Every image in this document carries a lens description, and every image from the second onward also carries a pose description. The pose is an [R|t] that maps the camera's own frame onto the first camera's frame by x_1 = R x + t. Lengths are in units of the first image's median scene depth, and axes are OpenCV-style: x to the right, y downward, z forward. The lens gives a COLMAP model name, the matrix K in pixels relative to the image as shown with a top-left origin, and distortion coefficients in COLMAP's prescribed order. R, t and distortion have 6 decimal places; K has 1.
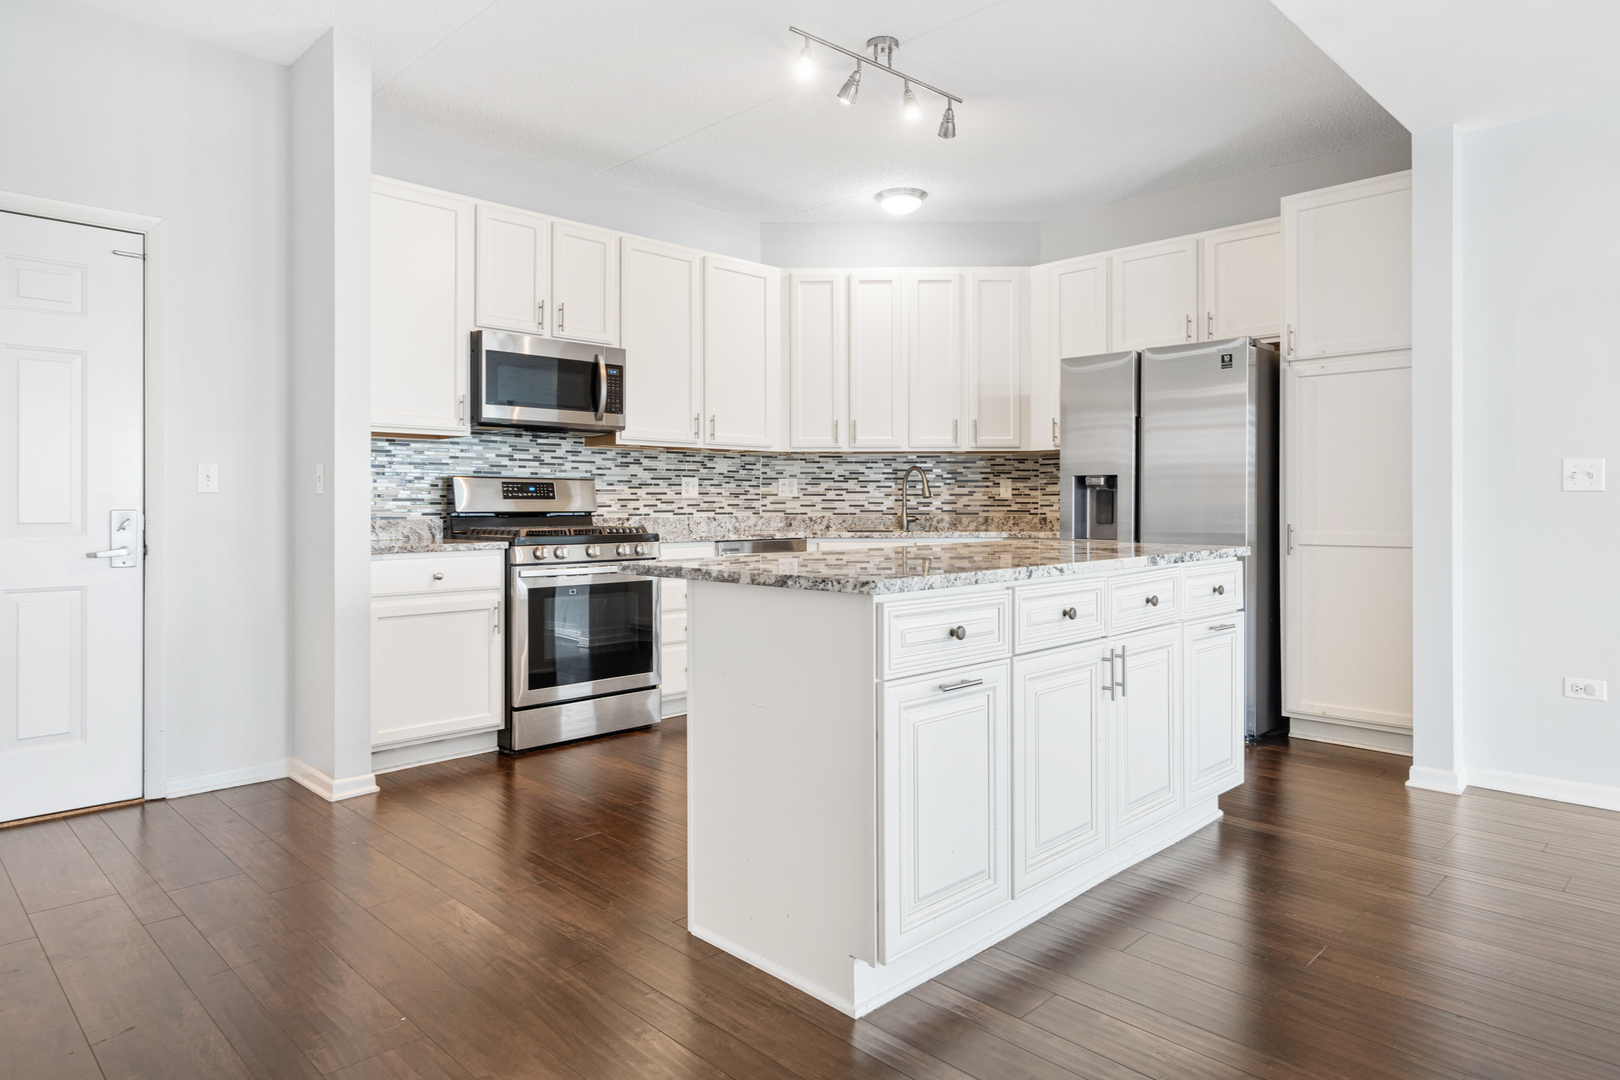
lens RADIAL K [[988.0, 0, 809.4], [0, 988.0, 533.0], [0, 0, 1]] dist [0.002822, -0.000140]
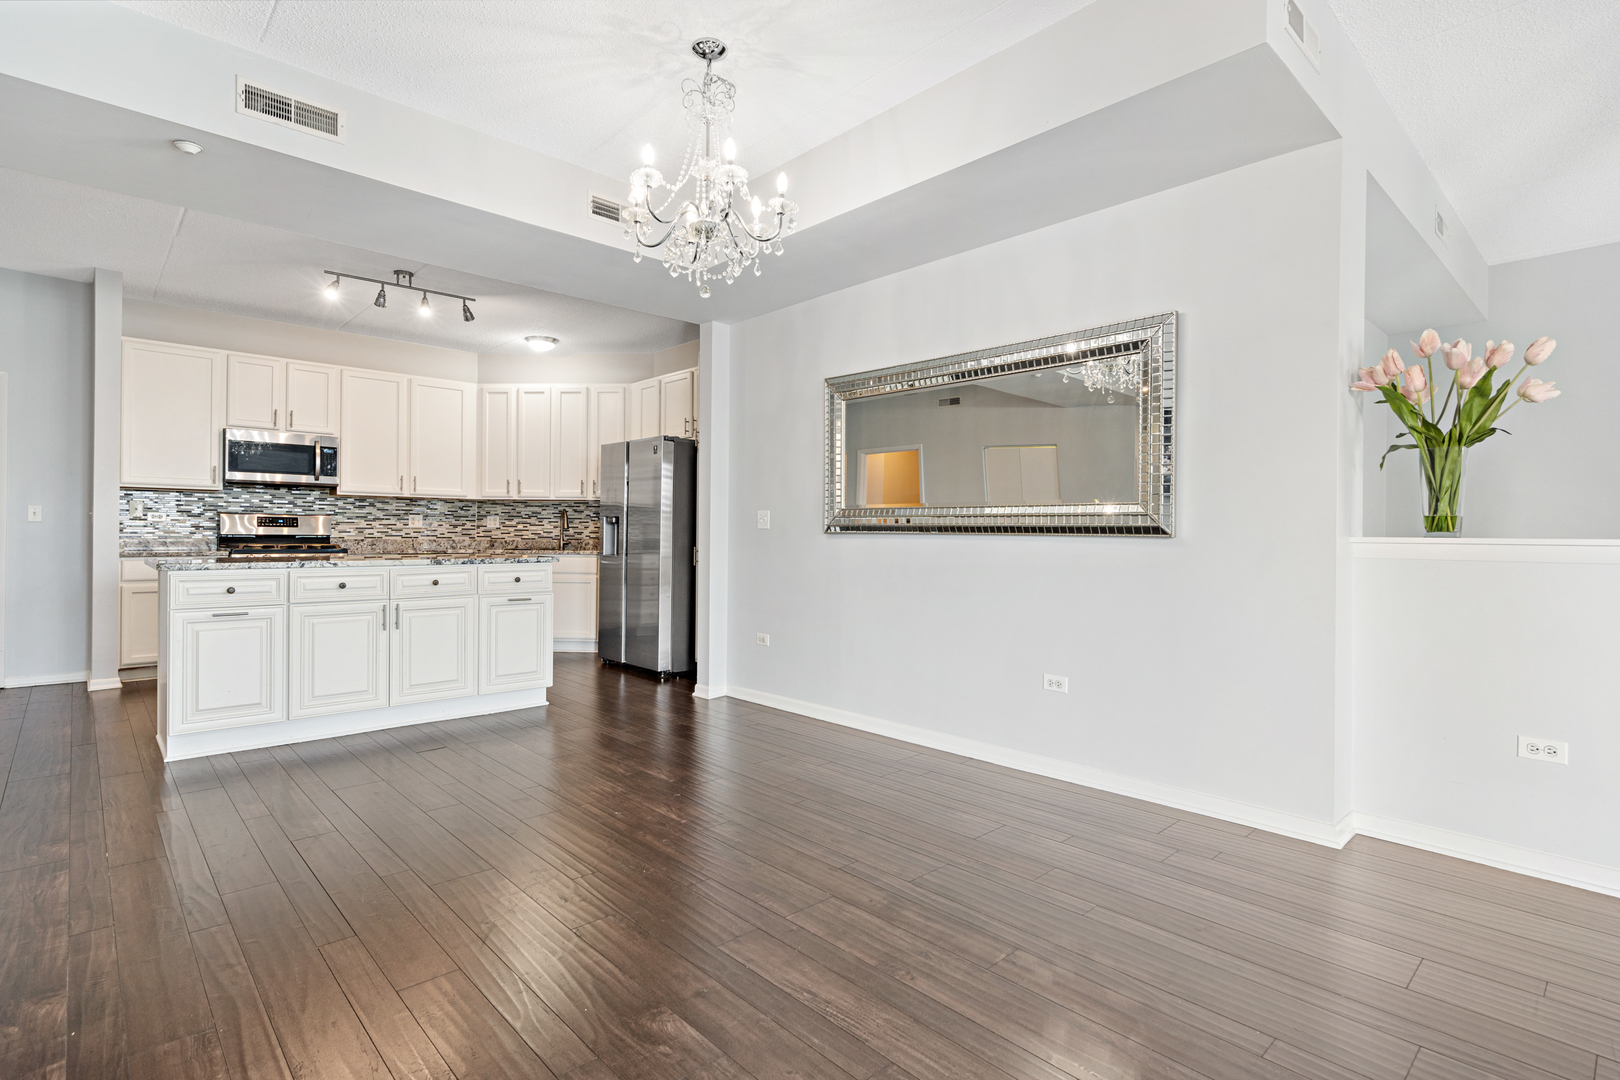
lens RADIAL K [[794.0, 0, 810.4], [0, 794.0, 557.4], [0, 0, 1]] dist [-0.000790, -0.000934]
pose [[0.999335, 0.012476, -0.034266, 0.622449], [-0.012496, 0.999922, -0.000373, 0.005778], [0.034259, 0.000801, 0.999413, -0.290639]]
